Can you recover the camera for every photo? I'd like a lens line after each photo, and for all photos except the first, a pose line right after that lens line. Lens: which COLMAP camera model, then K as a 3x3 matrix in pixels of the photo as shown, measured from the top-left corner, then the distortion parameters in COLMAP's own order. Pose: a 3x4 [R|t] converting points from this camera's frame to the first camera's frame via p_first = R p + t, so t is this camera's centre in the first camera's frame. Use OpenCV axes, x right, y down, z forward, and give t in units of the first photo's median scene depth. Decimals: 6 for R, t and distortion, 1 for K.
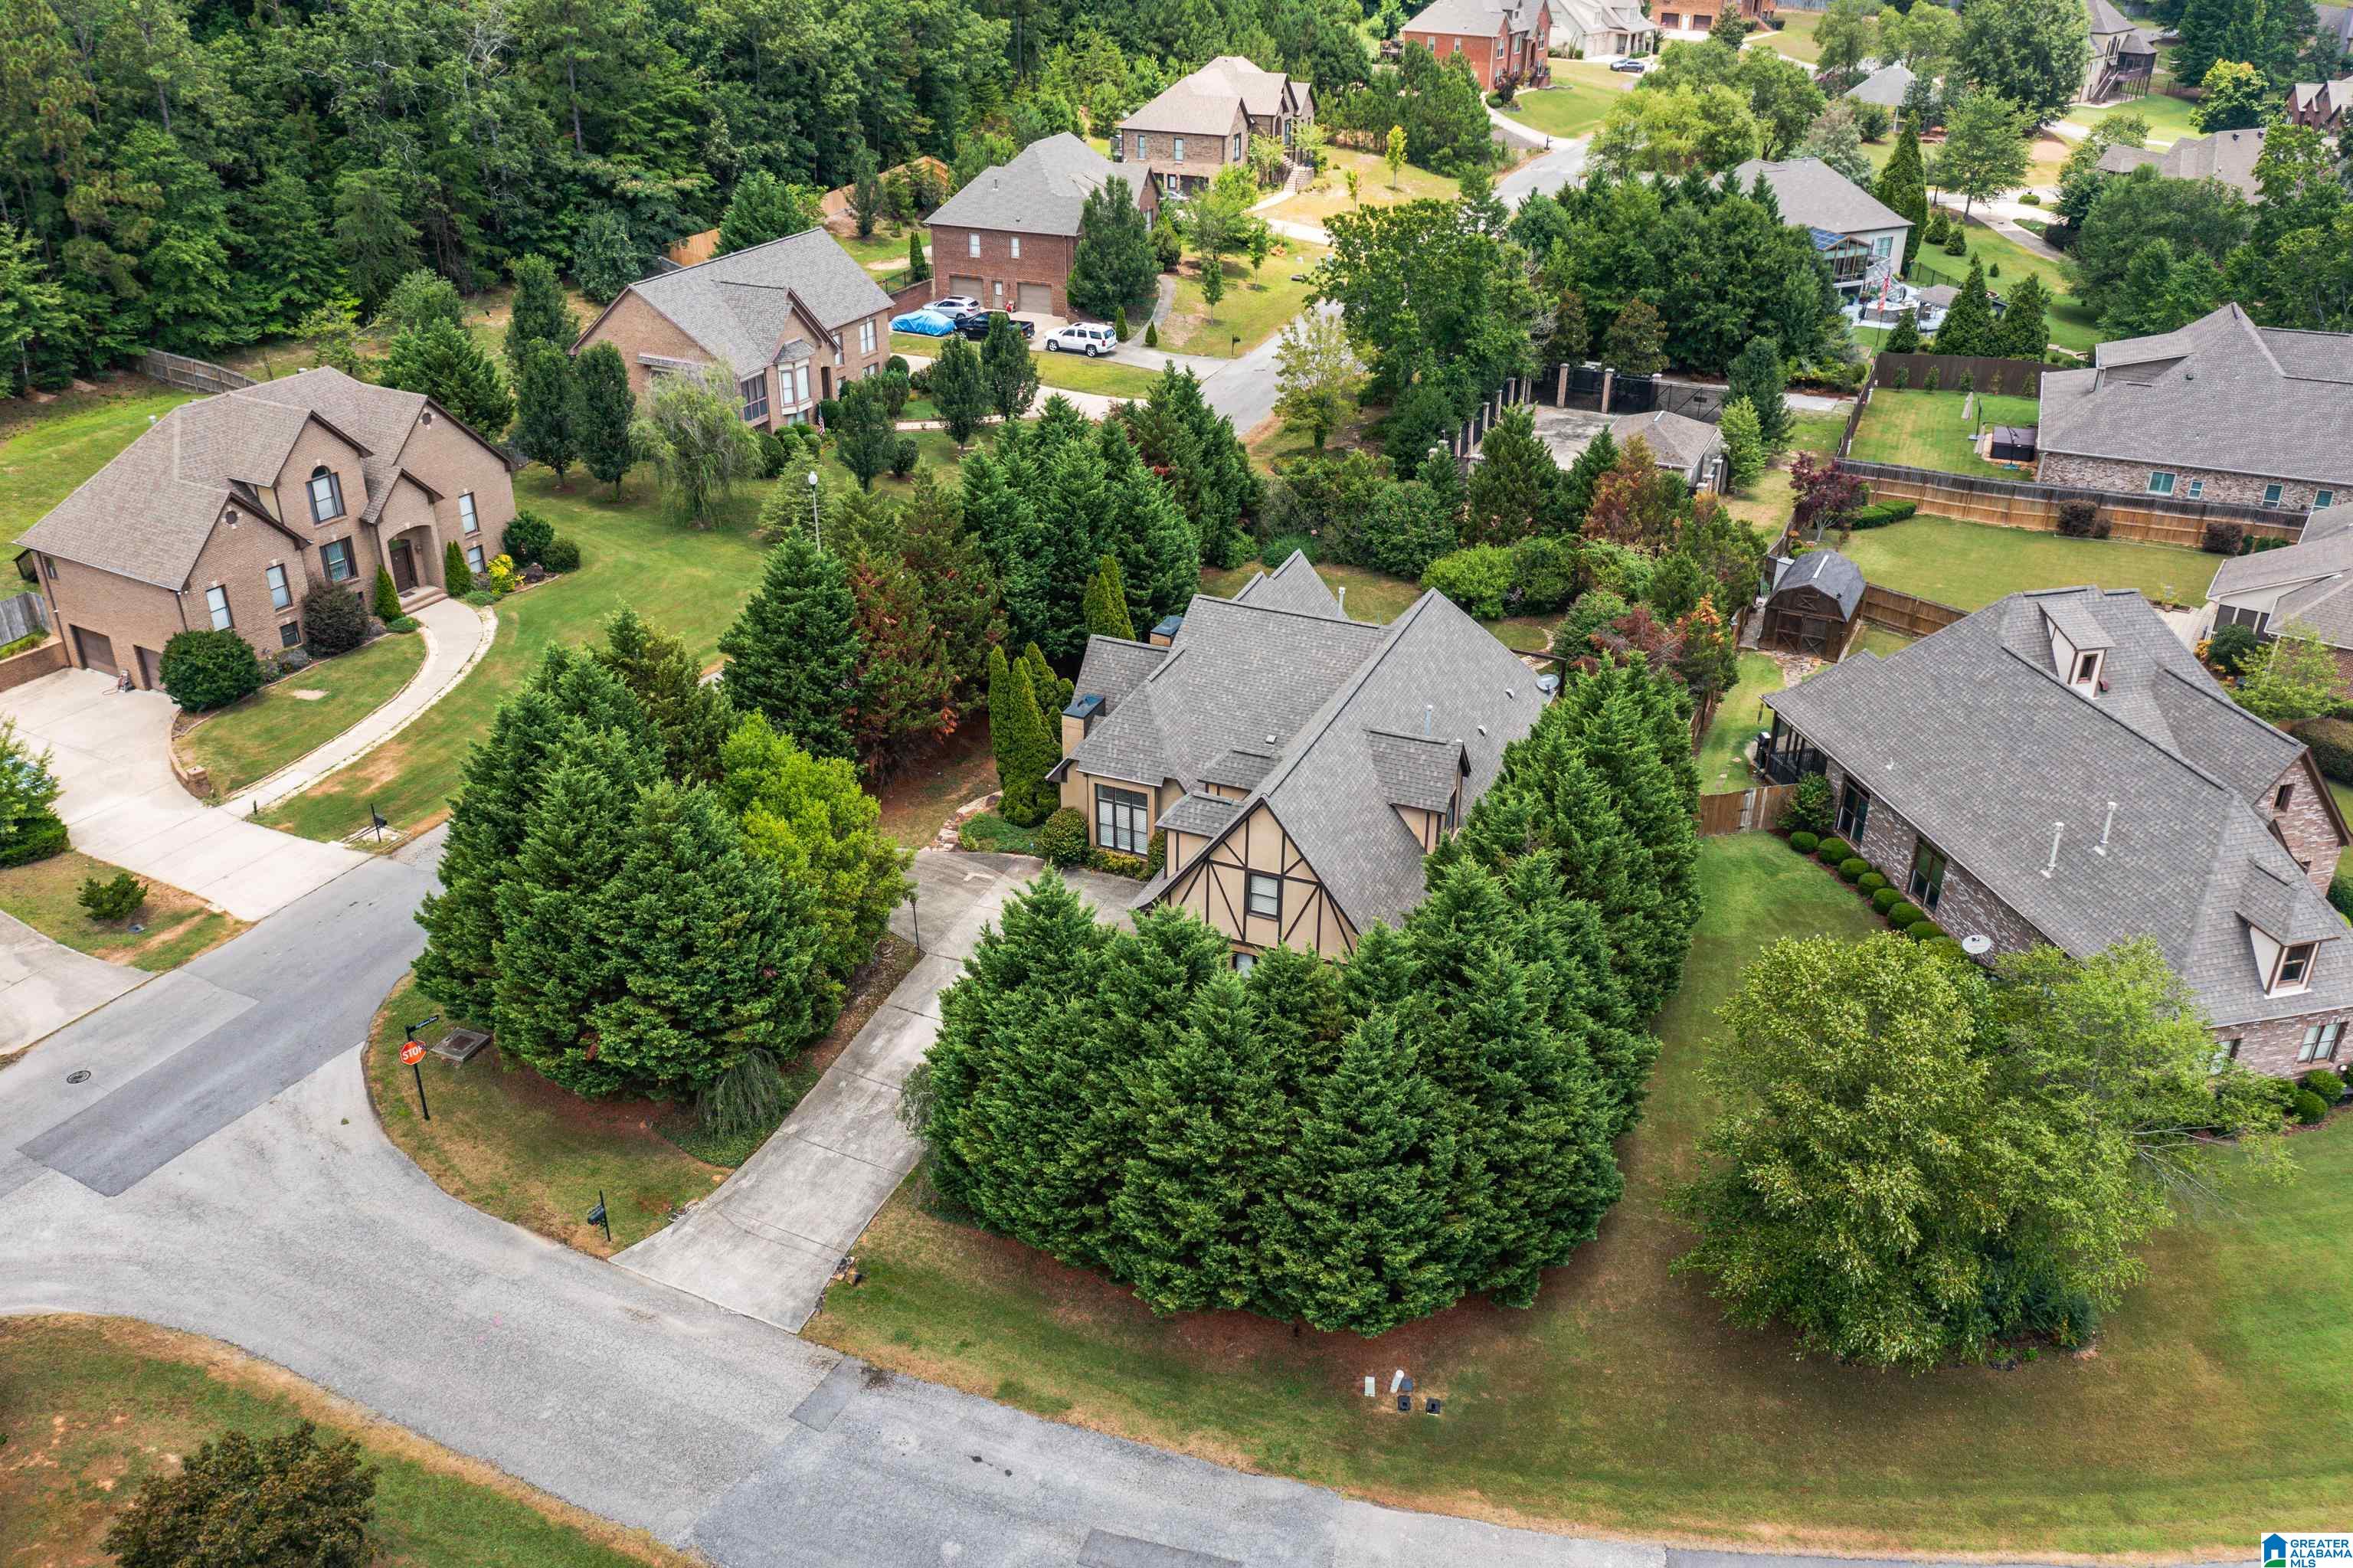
lens RADIAL K [[1842.1, 0, 1176.5], [0, 1842.1, 784.0], [0, 0, 1]] dist [-0.006664, -0.008410]
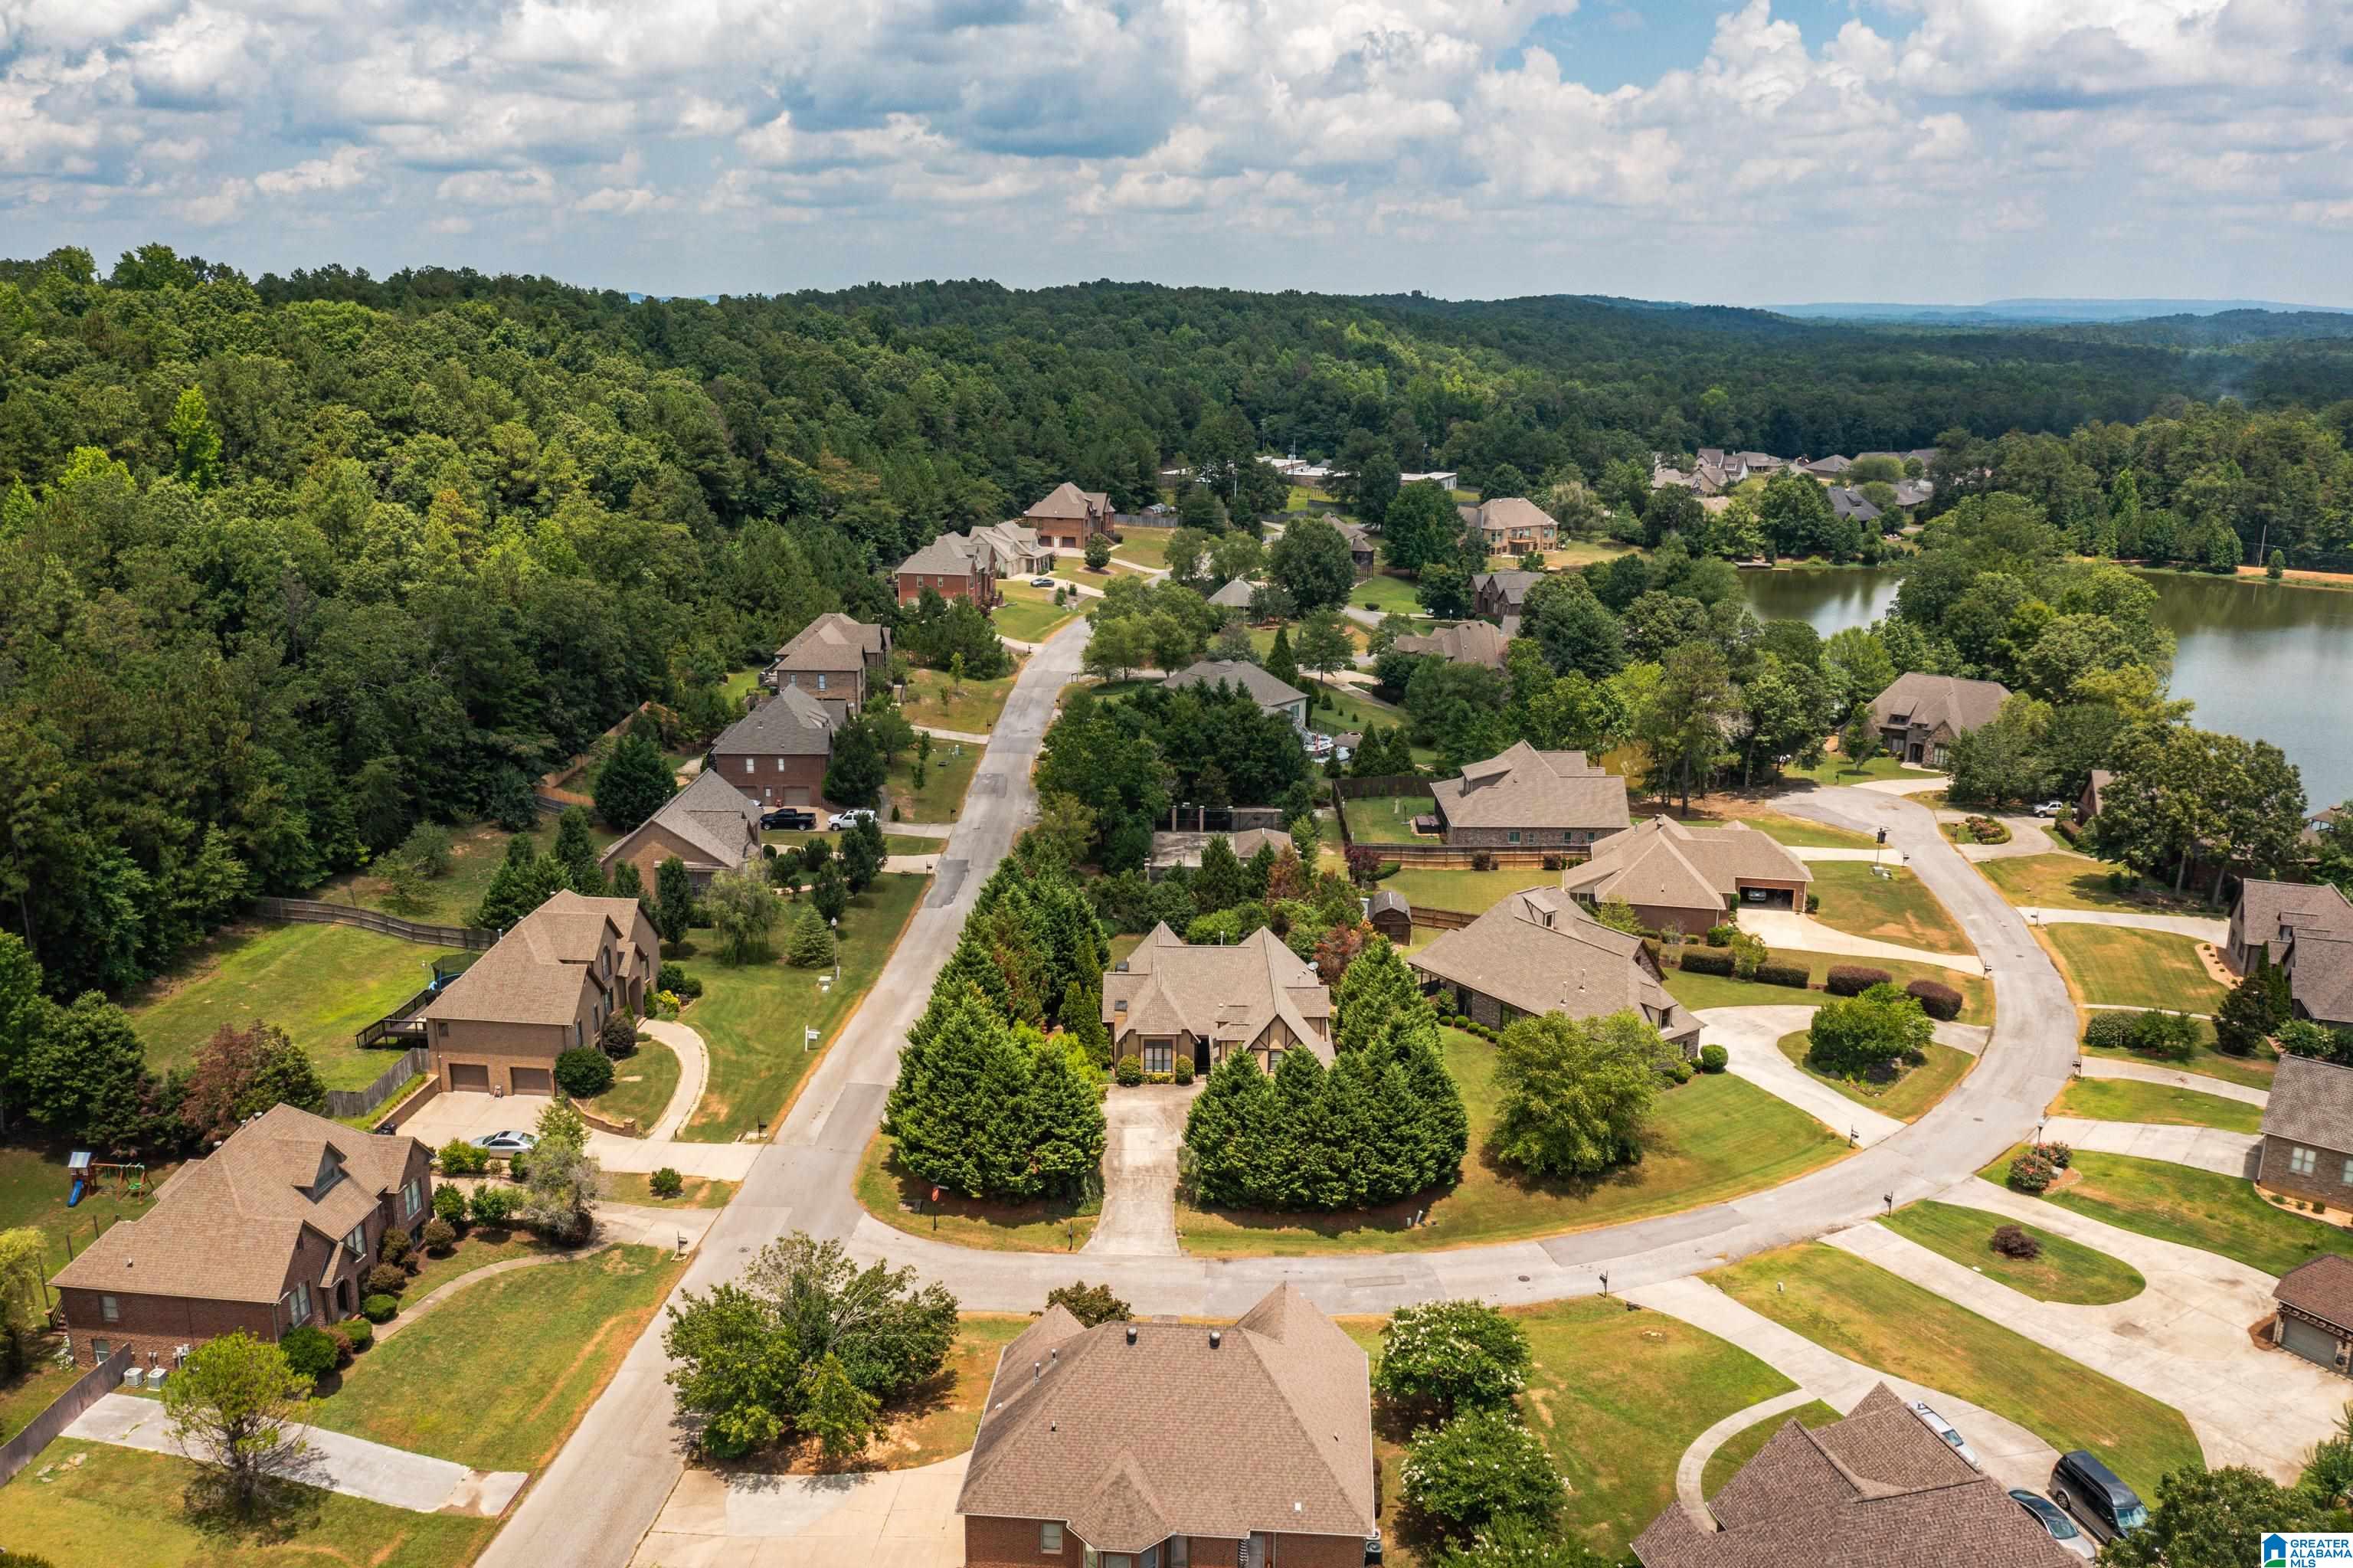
lens RADIAL K [[1842.1, 0, 1176.5], [0, 1842.1, 784.0], [0, 0, 1]] dist [-0.006664, -0.008410]
pose [[0.918573, -0.096546, 0.383279, -0.692075], [0.179547, 0.965808, -0.187024, 0.102961], [-0.352118, 0.240611, 0.904499, -0.826681]]
